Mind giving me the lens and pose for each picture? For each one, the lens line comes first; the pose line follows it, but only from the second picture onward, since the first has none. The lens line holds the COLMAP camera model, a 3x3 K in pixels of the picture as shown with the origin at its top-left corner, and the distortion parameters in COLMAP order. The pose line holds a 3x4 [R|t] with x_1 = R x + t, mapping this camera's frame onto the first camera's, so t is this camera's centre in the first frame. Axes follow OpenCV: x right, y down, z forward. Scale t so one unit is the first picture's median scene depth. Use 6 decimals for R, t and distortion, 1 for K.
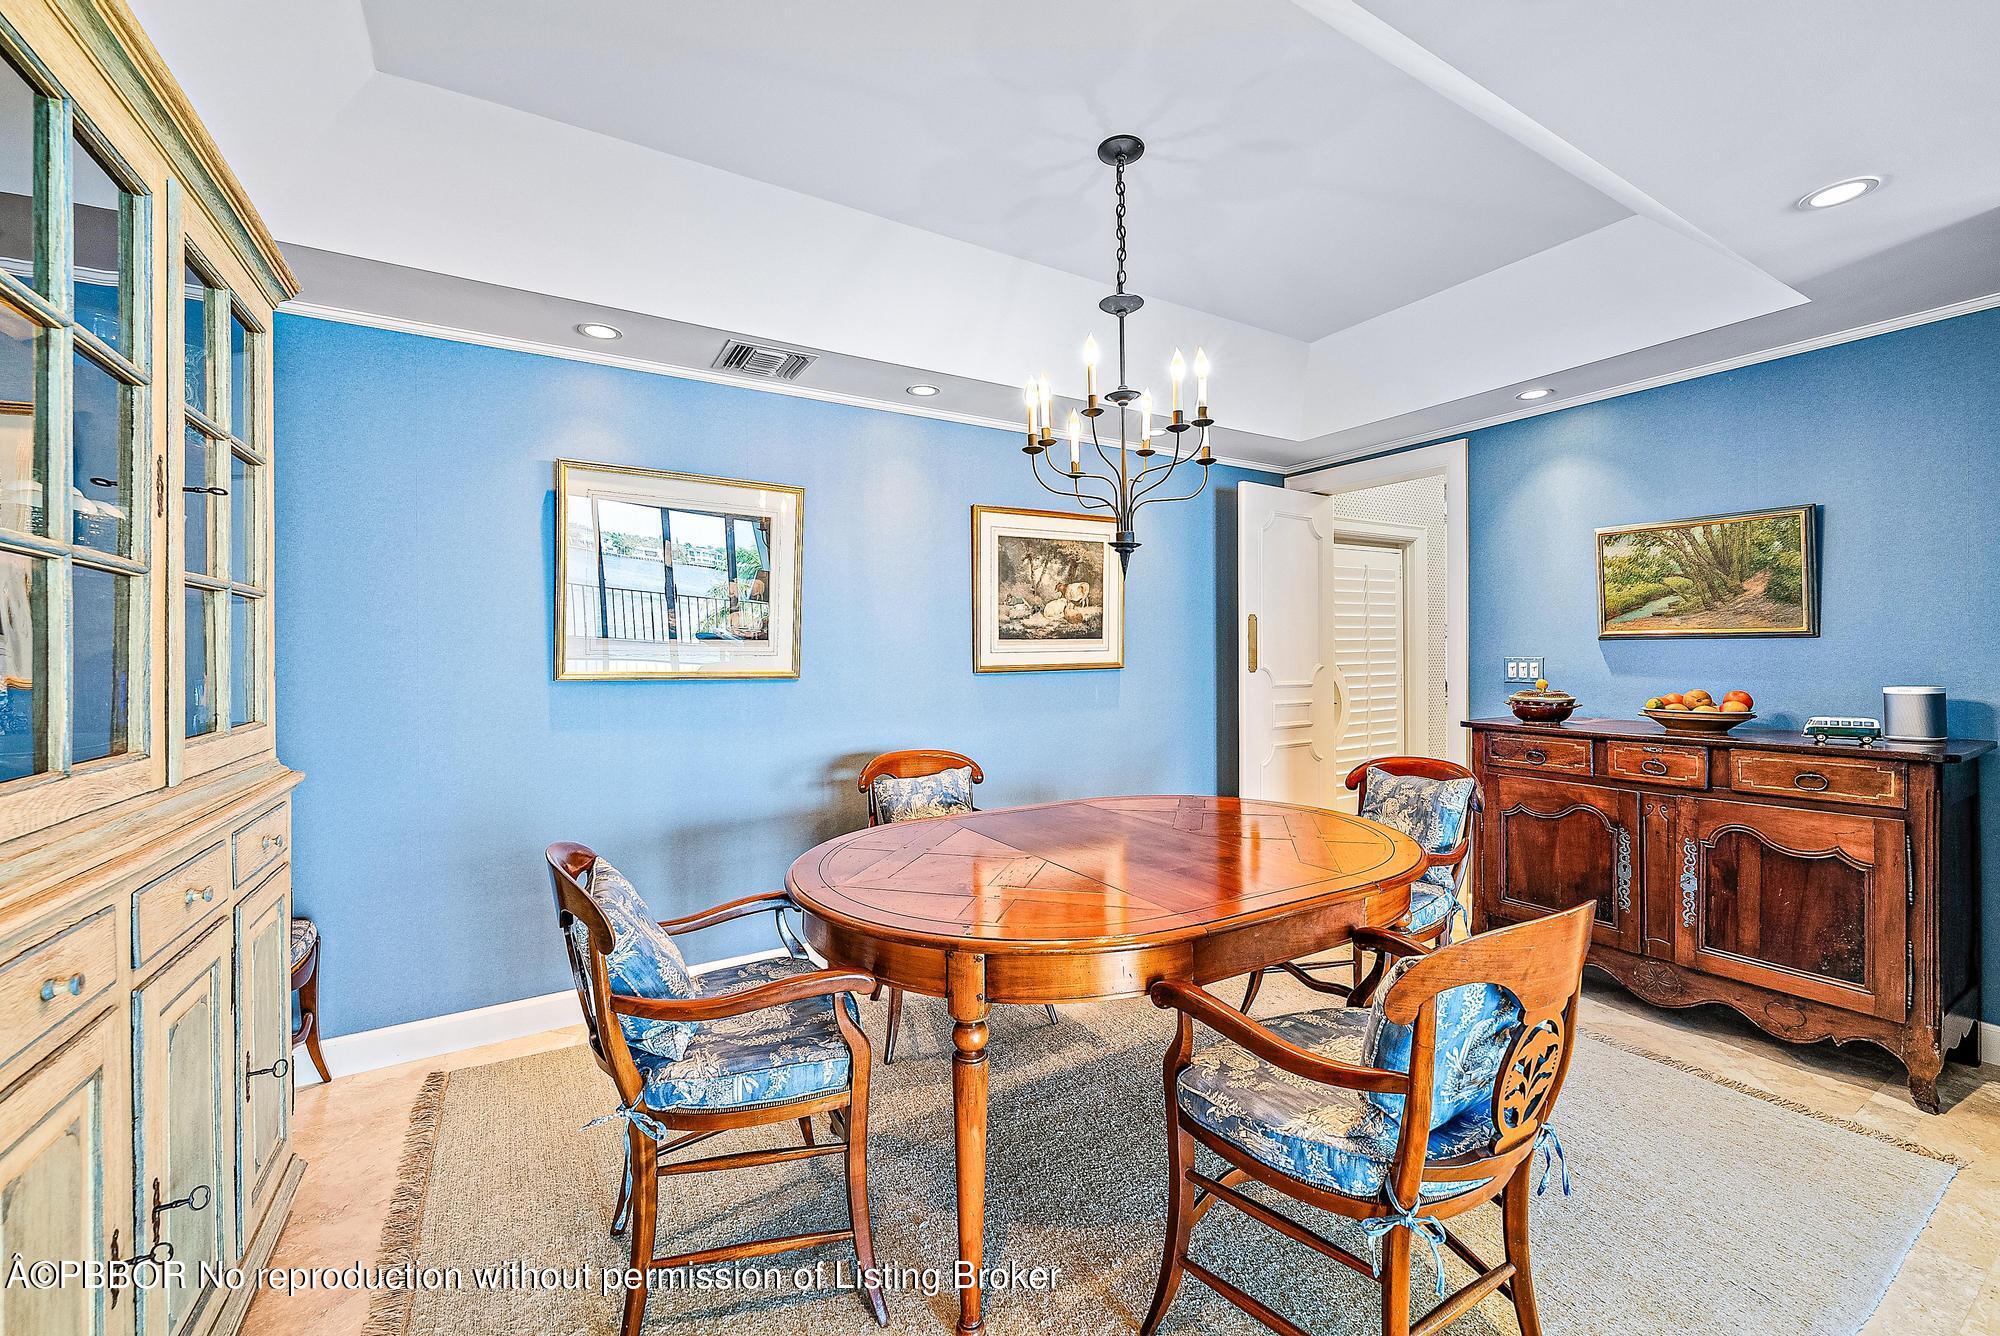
lens RADIAL K [[785.4, 0, 1011.8], [0, 785.4, 656.2], [0, 0, 1]] dist [-0.000002, -0.000102]
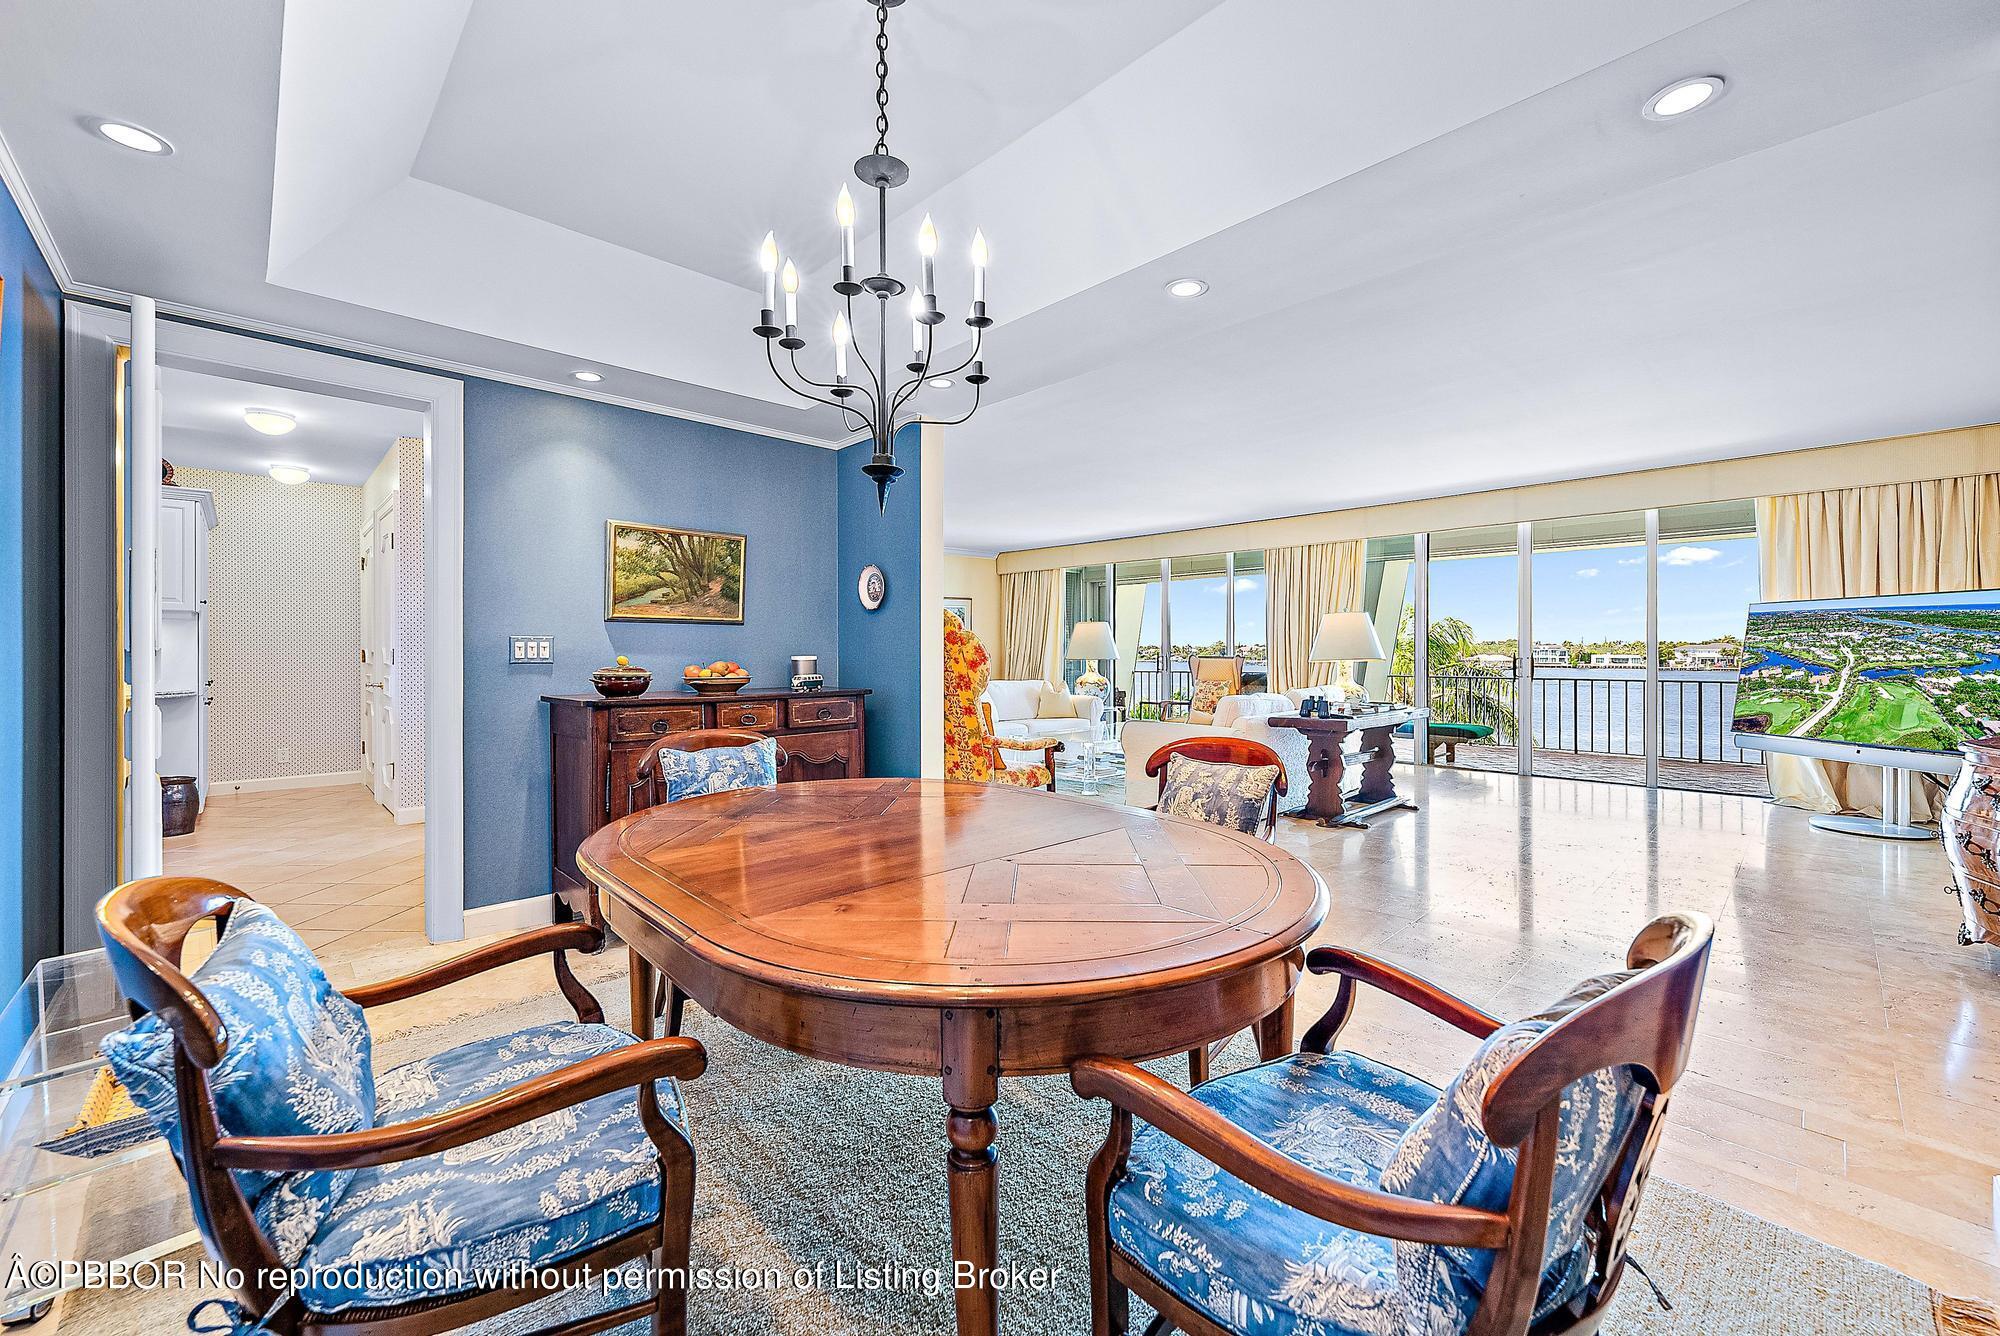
lens RADIAL K [[810.3, 0, 1004.5], [0, 810.3, 655.3], [0, 0, 1]] dist [0.000262, -0.000005]
pose [[-0.218244, 0.003072, 0.975889, -0.495950], [0.006256, 0.999979, -0.001749, 0.033260], [-0.975874, 0.005724, -0.218258, 0.738271]]
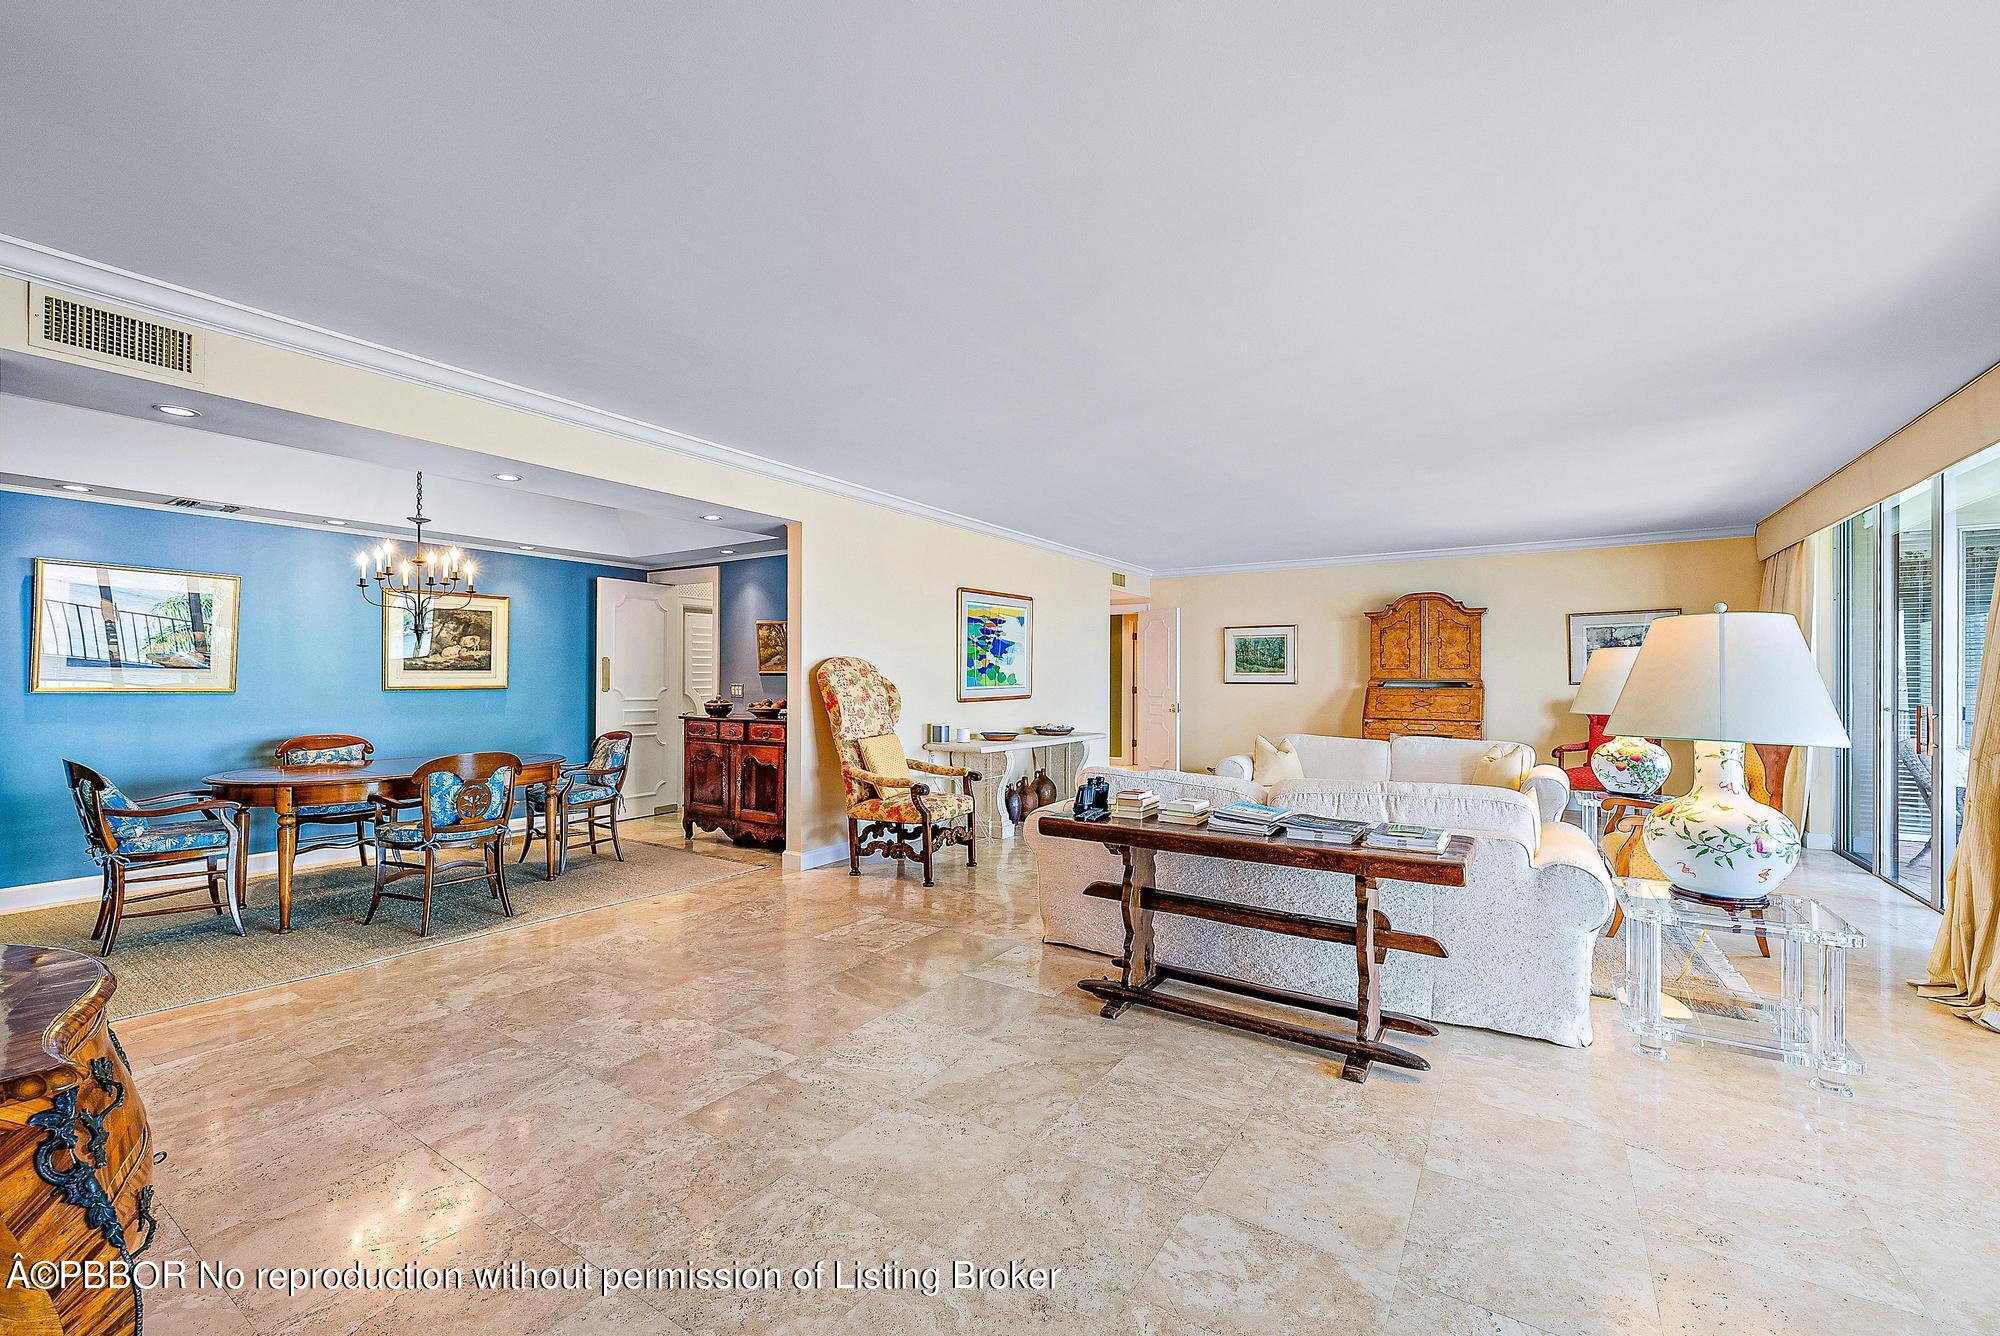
lens RADIAL K [[788.9, 0, 999.5], [0, 788.9, 677.9], [0, 0, 1]] dist [0.000244, 0.000042]
pose [[0.903210, 0.012155, 0.429027, 0.454556], [-0.008704, 0.999912, -0.010004, 0.000102], [-0.429111, 0.005302, 0.903236, -1.145798]]
